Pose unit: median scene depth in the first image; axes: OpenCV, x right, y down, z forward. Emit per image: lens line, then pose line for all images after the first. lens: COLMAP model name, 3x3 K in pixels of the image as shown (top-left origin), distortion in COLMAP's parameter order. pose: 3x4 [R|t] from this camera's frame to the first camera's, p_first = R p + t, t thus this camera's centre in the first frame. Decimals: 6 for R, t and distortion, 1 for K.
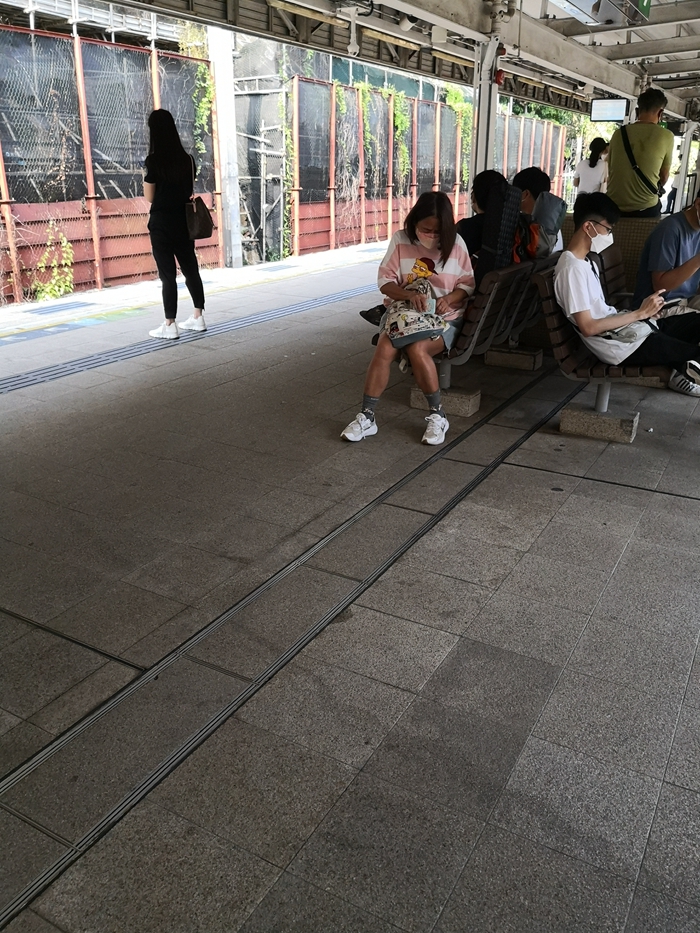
lens RADIAL K [[770.4, 0, 350.7], [0, 770.4, 448.6], [0, 0, 1]] dist [0.020754, -0.037910]
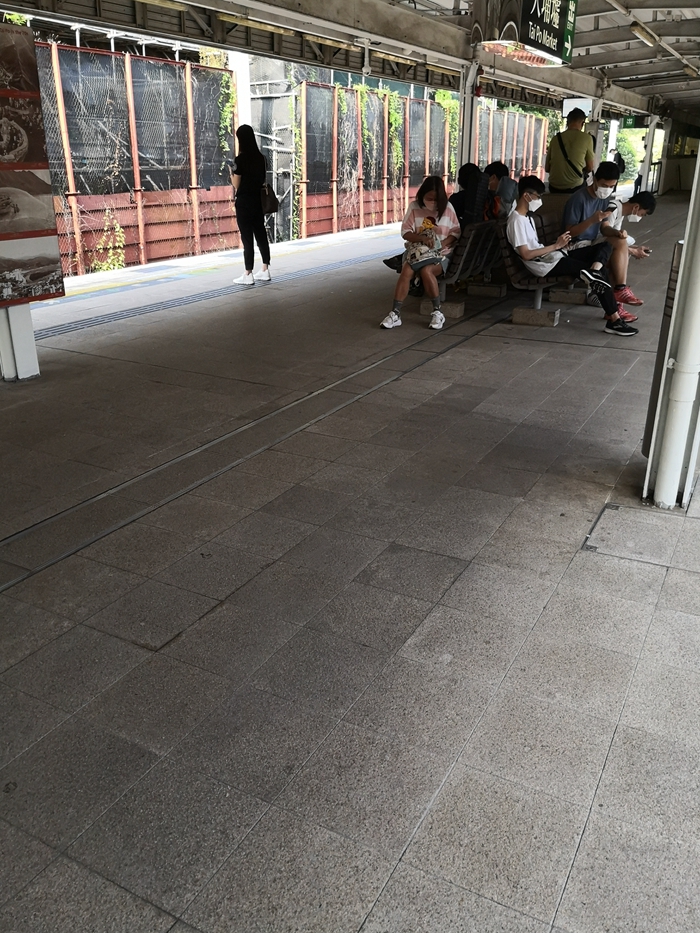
lens RADIAL K [[770.4, 0, 334.1], [0, 770.4, 452.0], [0, 0, 1]] dist [0.020754, -0.037910]
pose [[0.999905, -0.010275, -0.009135, -0.029820], [0.010380, 0.999880, 0.011487, 0.070402], [0.009016, -0.011581, 0.999892, -0.198616]]
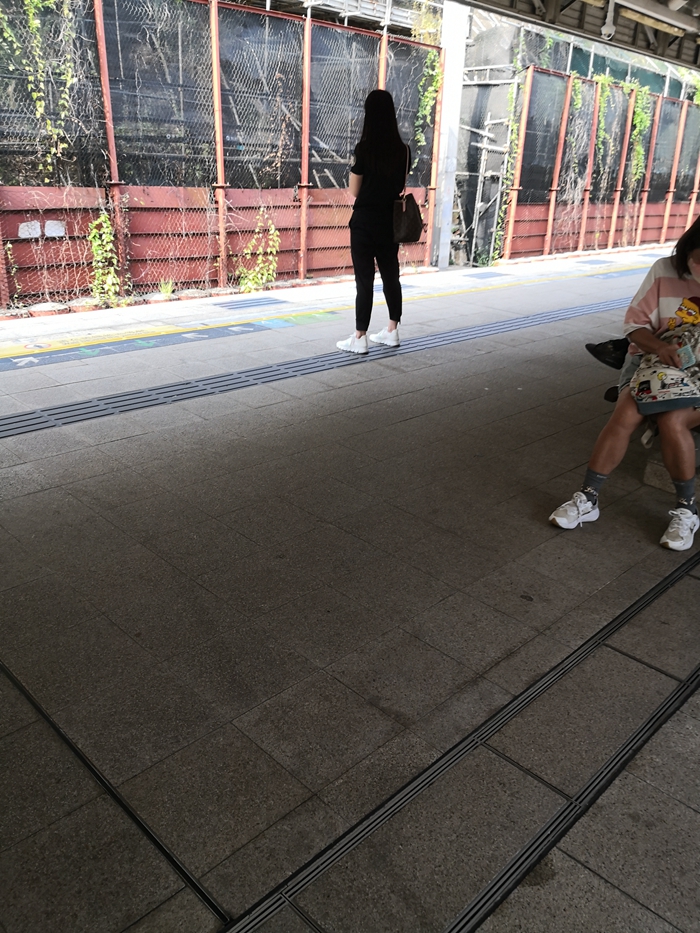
lens RADIAL K [[770.4, 0, 364.4], [0, 770.4, 467.3], [0, 0, 1]] dist [0.020754, -0.037910]
pose [[0.968981, 0.130265, -0.210015, -0.010516], [-0.124700, 0.991405, 0.039583, -0.021546], [0.213366, -0.012166, 0.976897, 0.060260]]
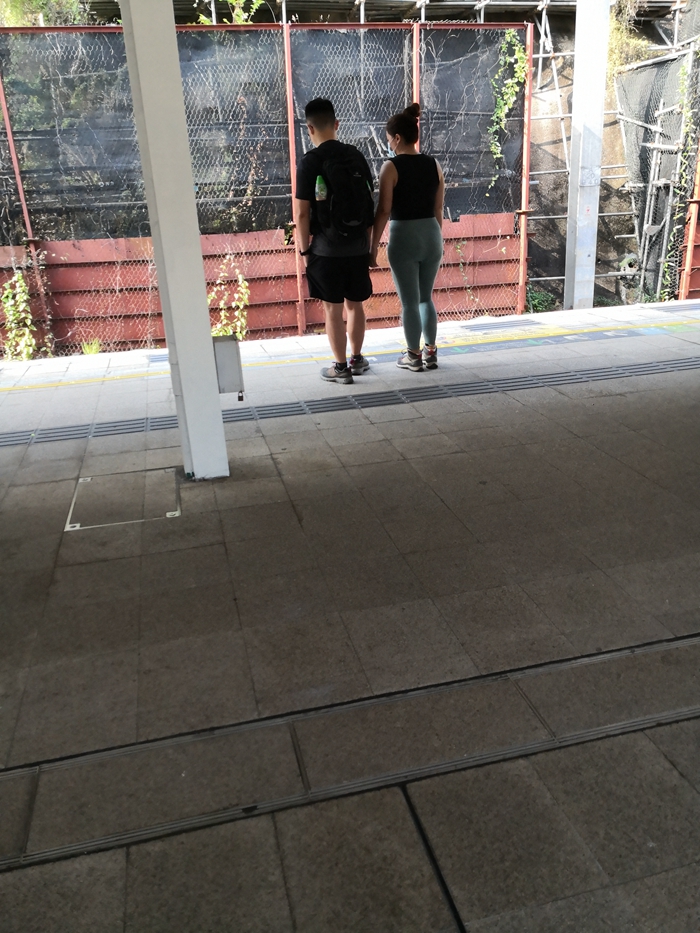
lens RADIAL K [[770.4, 0, 360.6], [0, 770.4, 473.7], [0, 0, 1]] dist [0.020754, -0.037910]
pose [[0.693889, 0.217461, -0.686461, 0.349131], [-0.200323, 0.973973, 0.106051, -0.182691], [0.691657, 0.063927, 0.719392, 0.515569]]
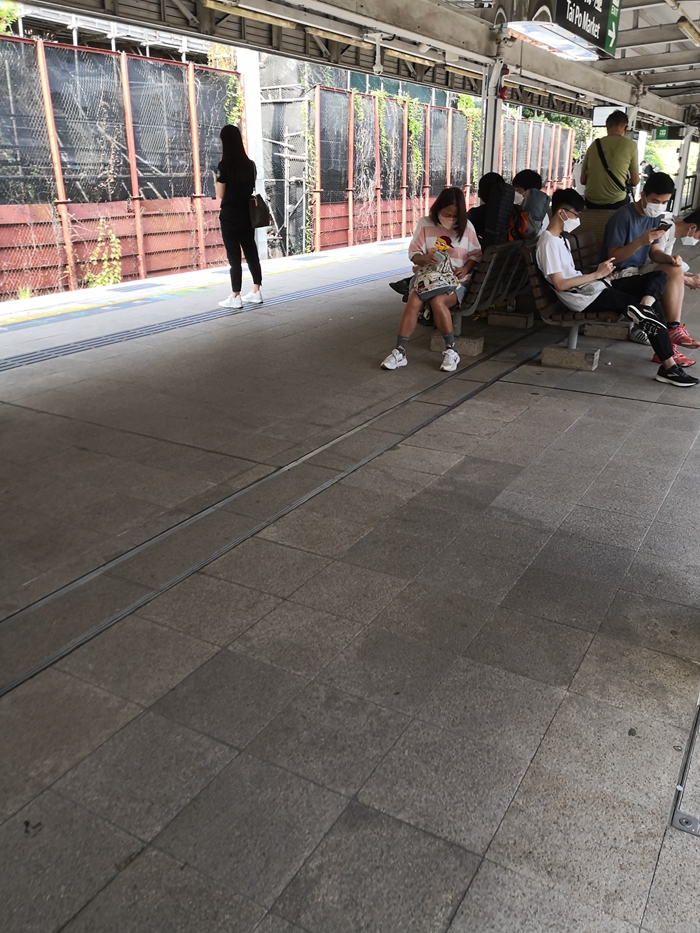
lens RADIAL K [[770.4, 0, 348.4], [0, 770.4, 449.7], [0, 0, 1]] dist [0.020754, -0.037910]
pose [[0.999868, 0.002817, -0.016016, -0.013928], [-0.002845, 0.999995, -0.001685, 0.039082], [0.016011, 0.001730, 0.999870, -0.108522]]
